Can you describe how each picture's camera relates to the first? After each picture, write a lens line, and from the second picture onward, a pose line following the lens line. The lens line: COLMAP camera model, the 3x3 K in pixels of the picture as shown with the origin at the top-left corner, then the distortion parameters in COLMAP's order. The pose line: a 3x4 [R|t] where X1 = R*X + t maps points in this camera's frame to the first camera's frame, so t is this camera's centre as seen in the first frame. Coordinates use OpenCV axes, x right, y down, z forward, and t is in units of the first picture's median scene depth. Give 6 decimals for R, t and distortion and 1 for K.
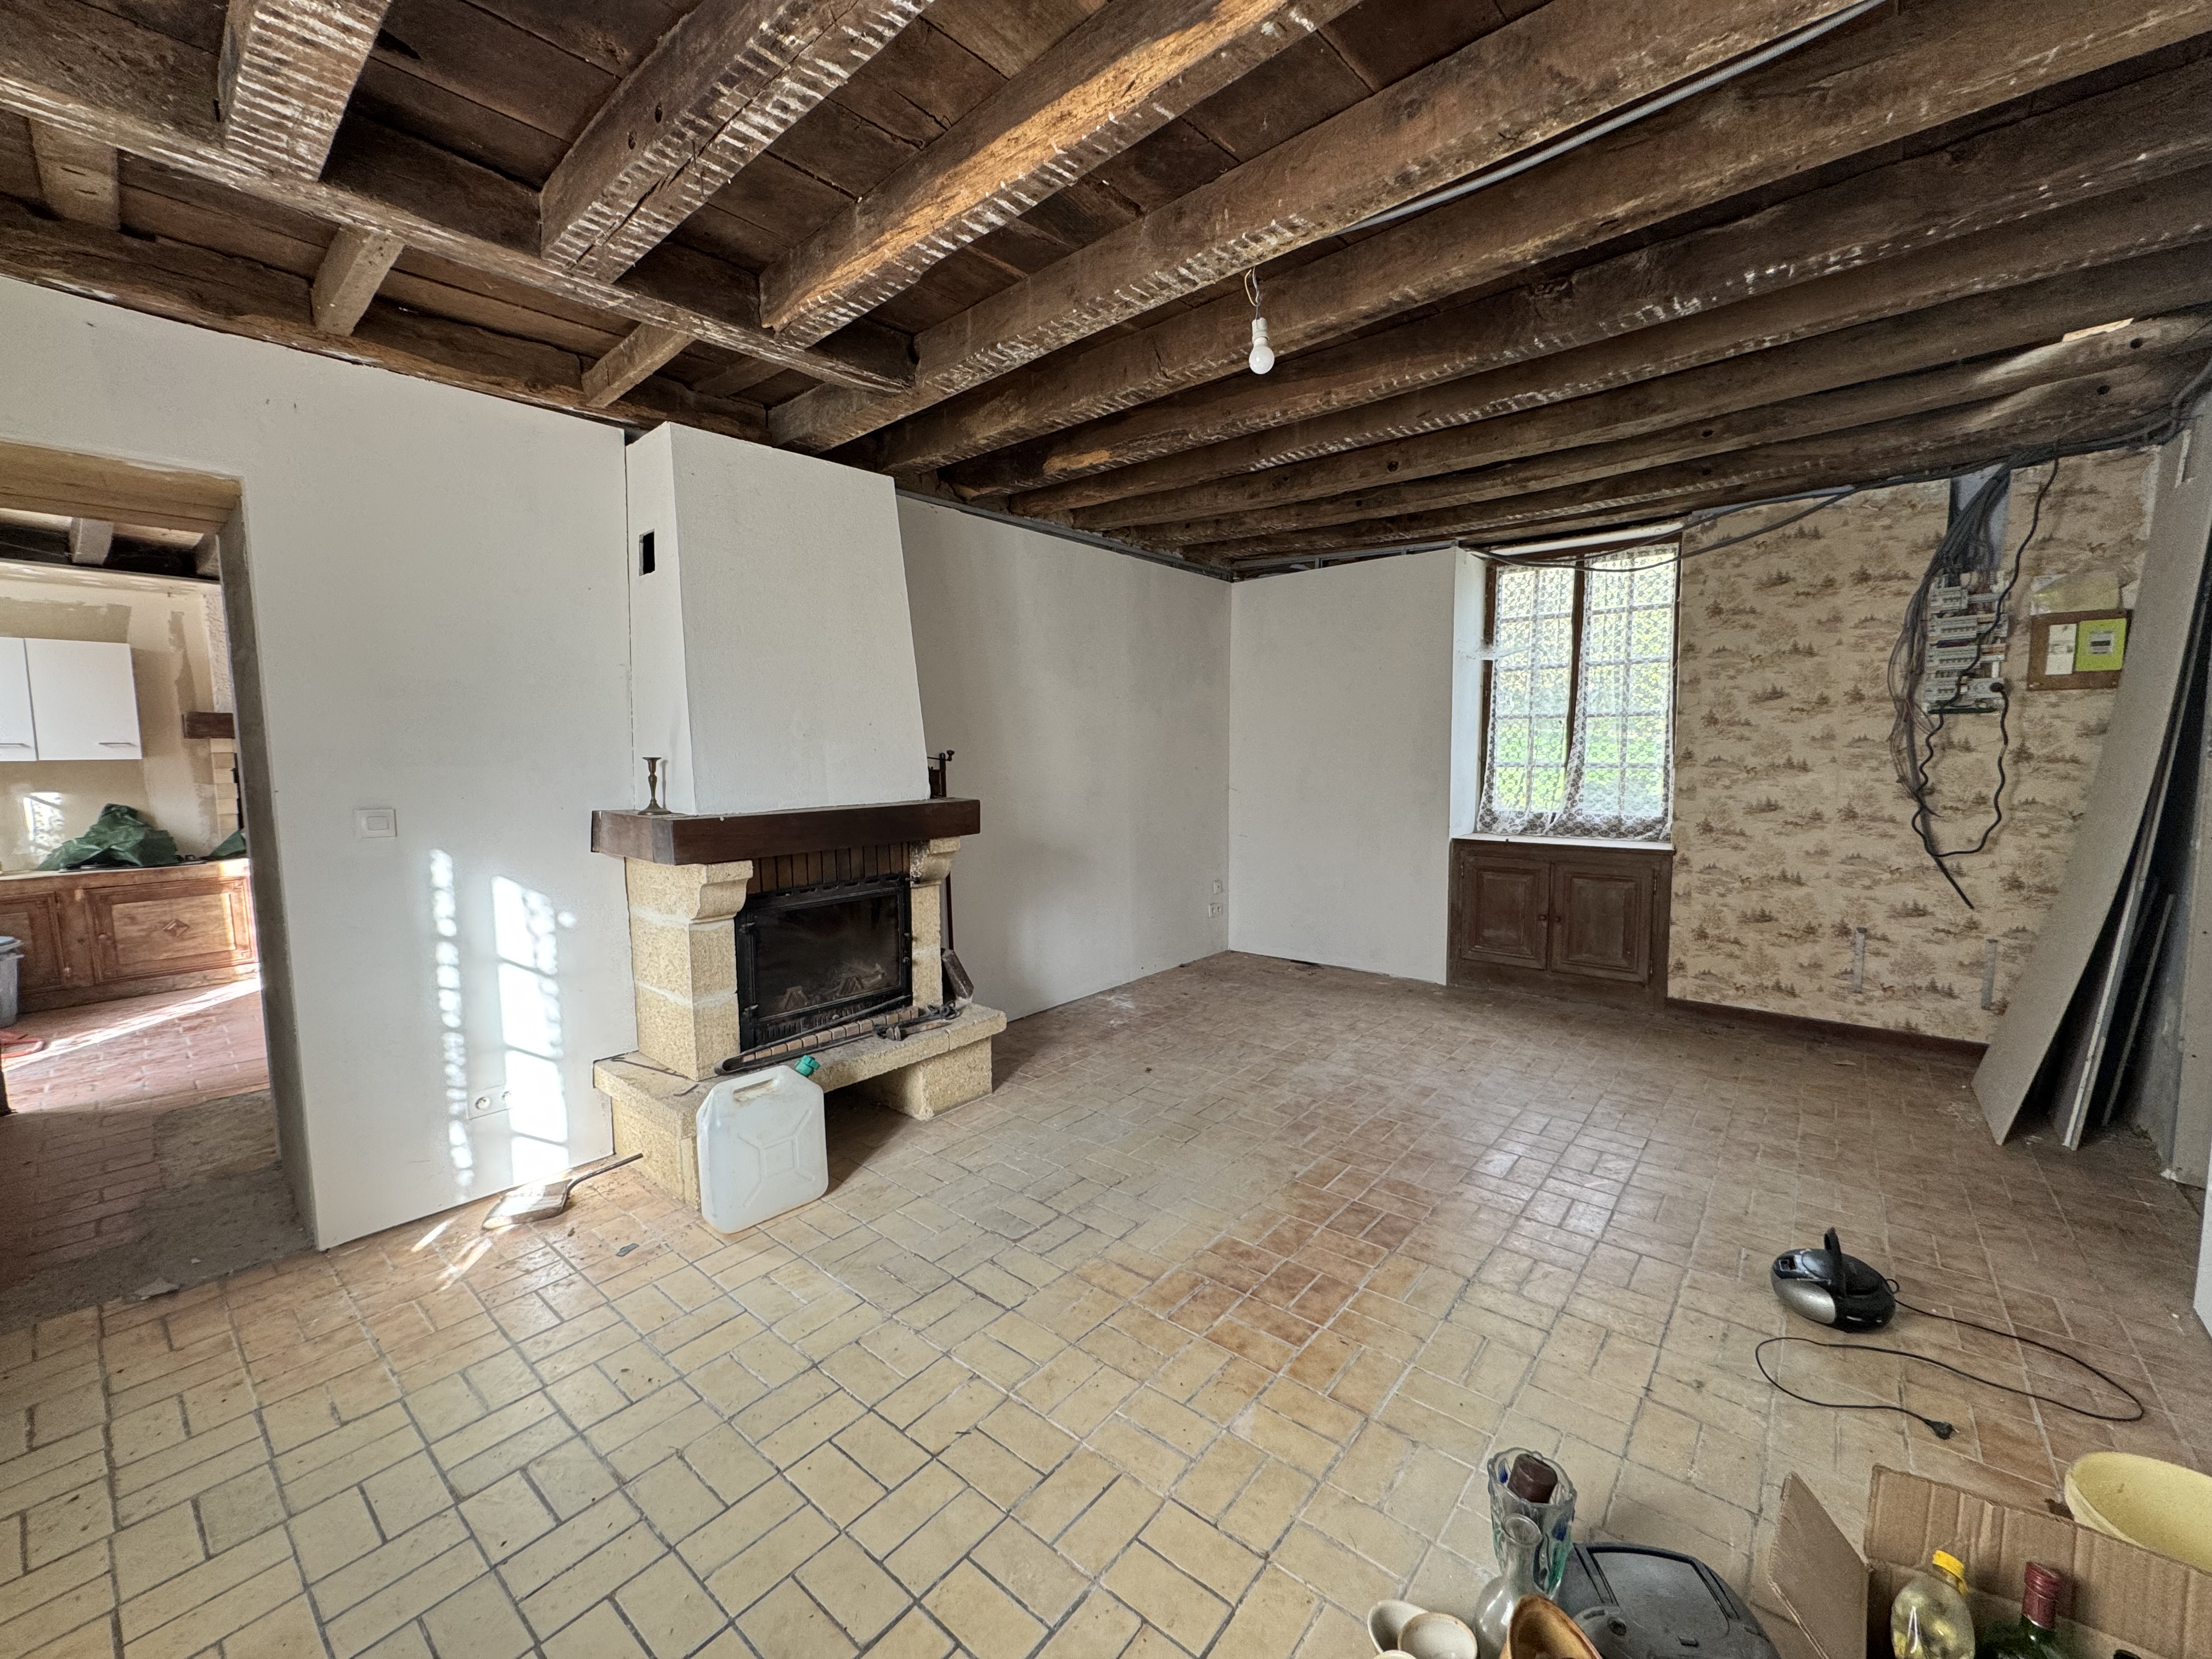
lens RADIAL K [[870.0, 0, 1106.0], [0, 870.0, 829.5], [0, 0, 1]] dist [-0.001920, -0.000454]
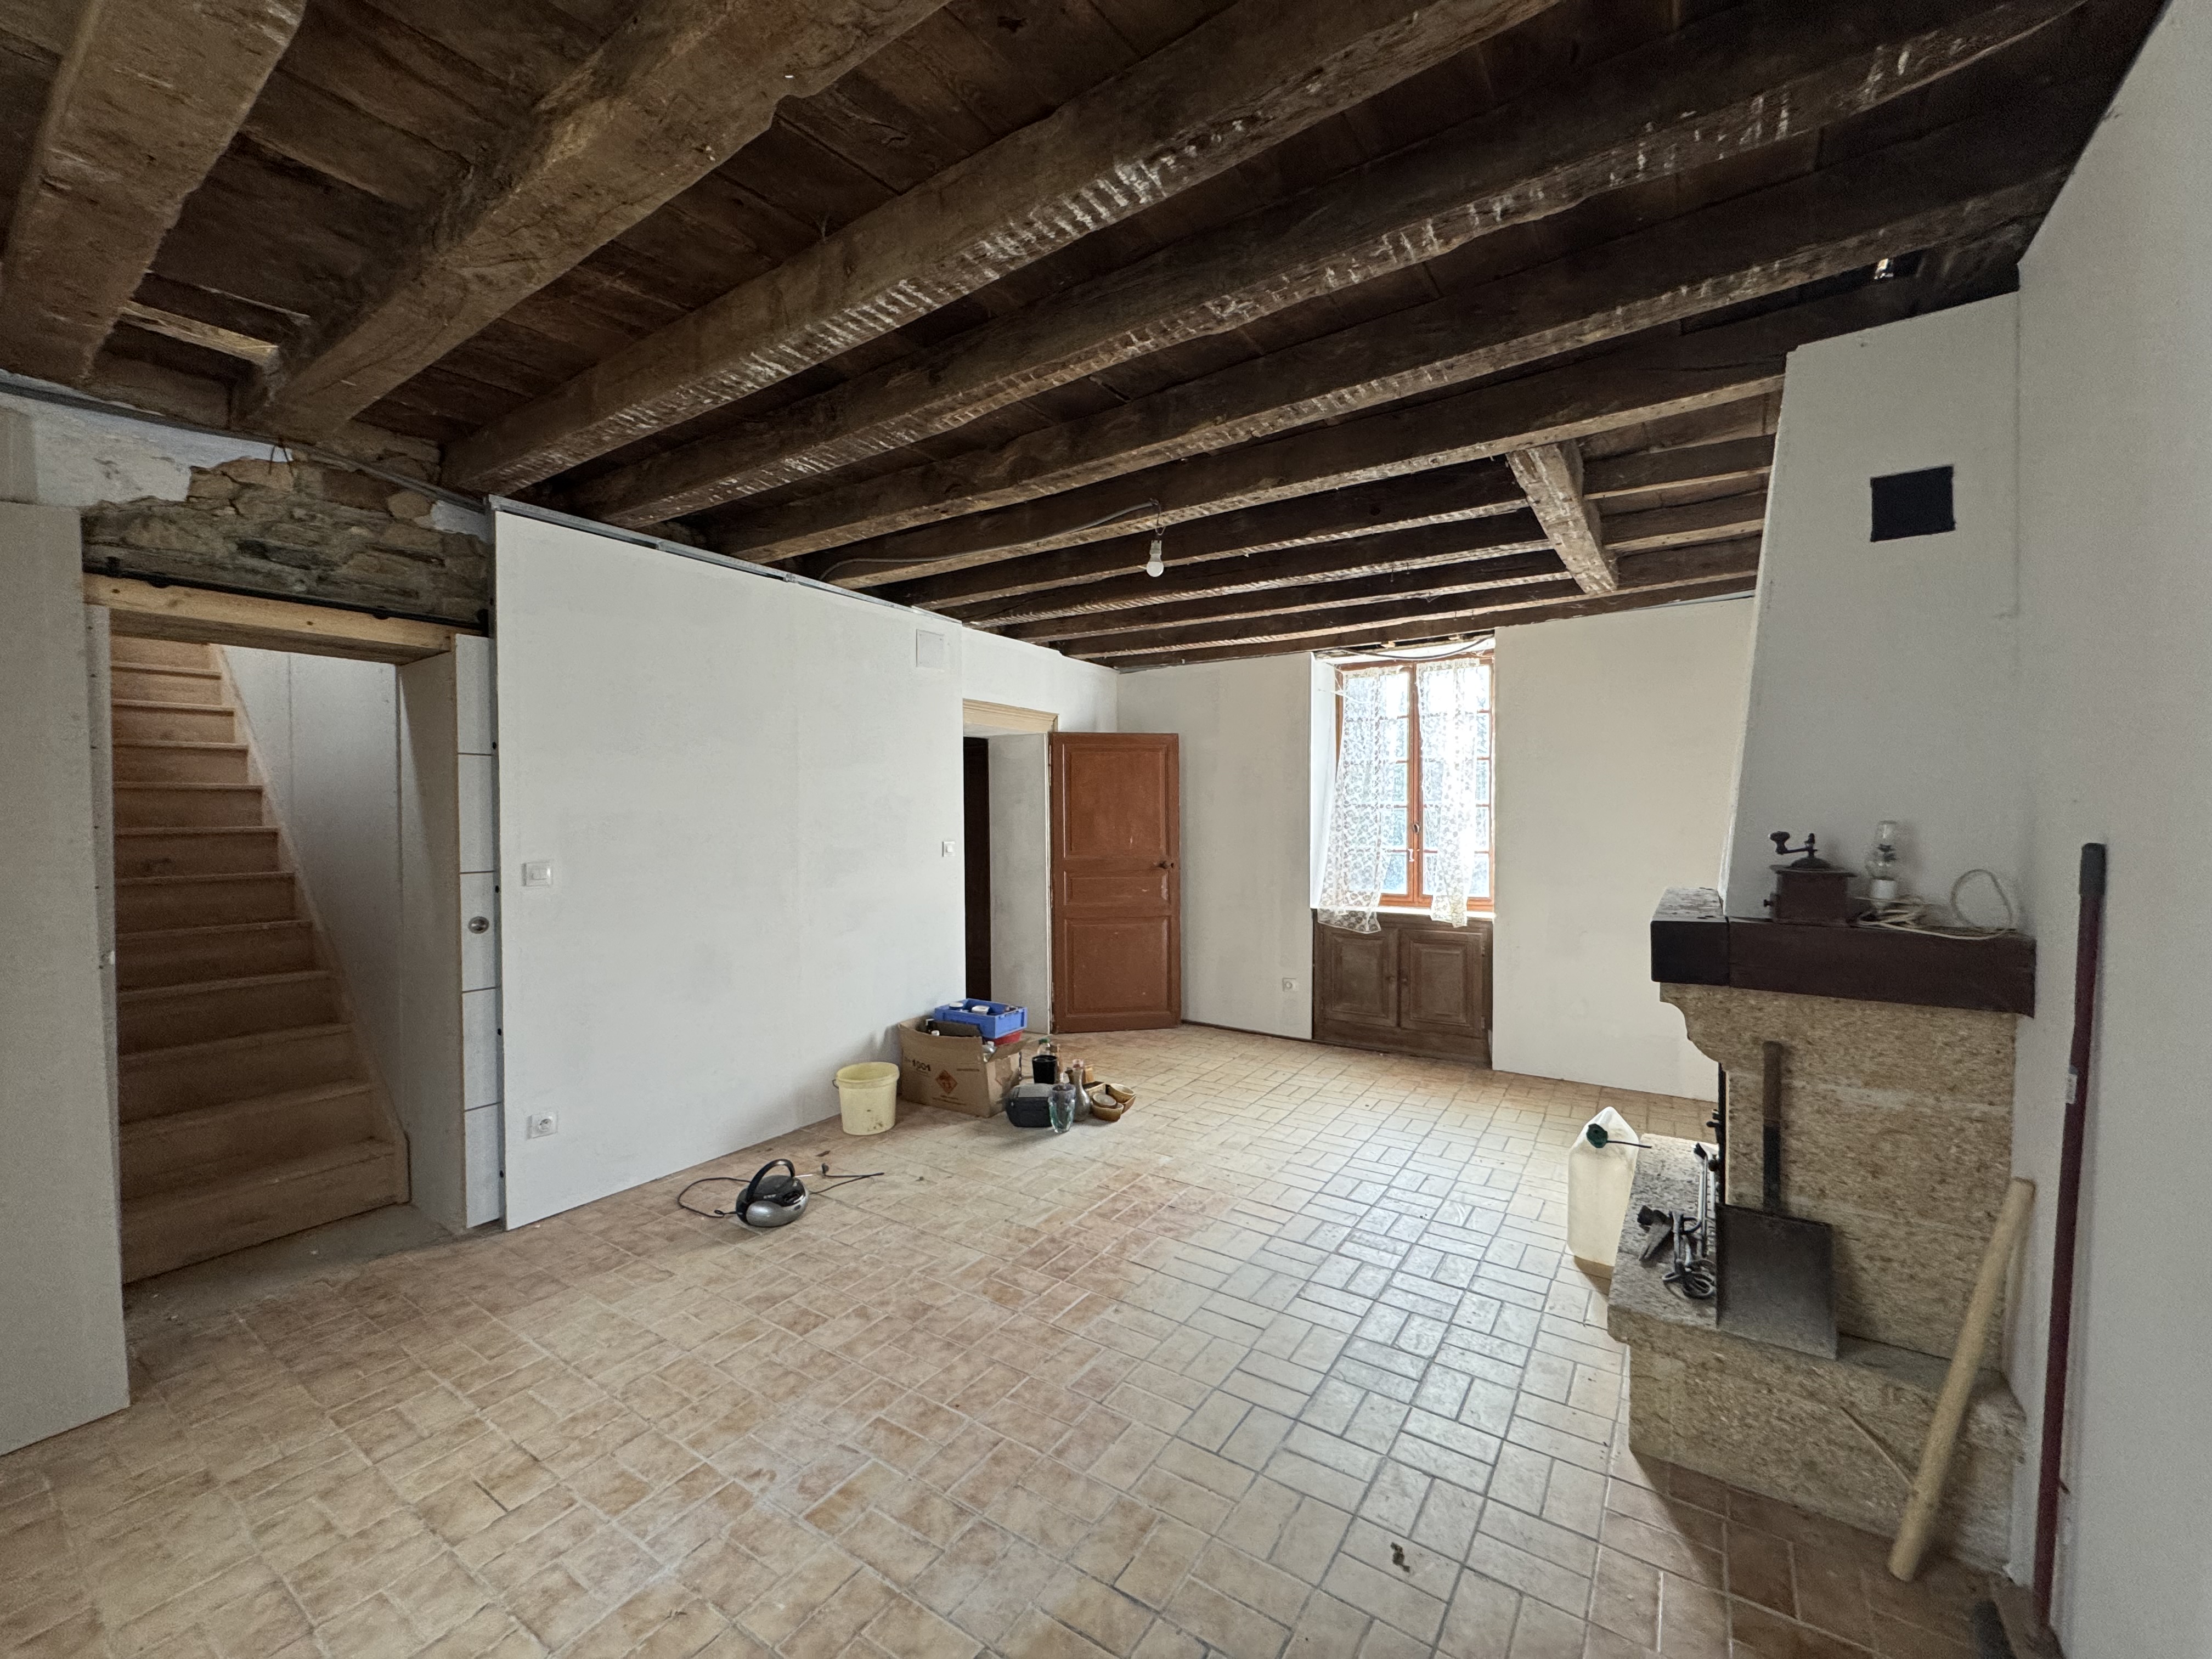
lens RADIAL K [[870.0, 0, 1106.0], [0, 870.0, 829.5], [0, 0, 1]] dist [-0.001920, -0.000454]
pose [[-0.993972, 0.018472, -0.108063, 0.314833], [0.006830, 0.994222, 0.107129, -0.186724], [0.109417, 0.105745, -0.988355, 1.822850]]
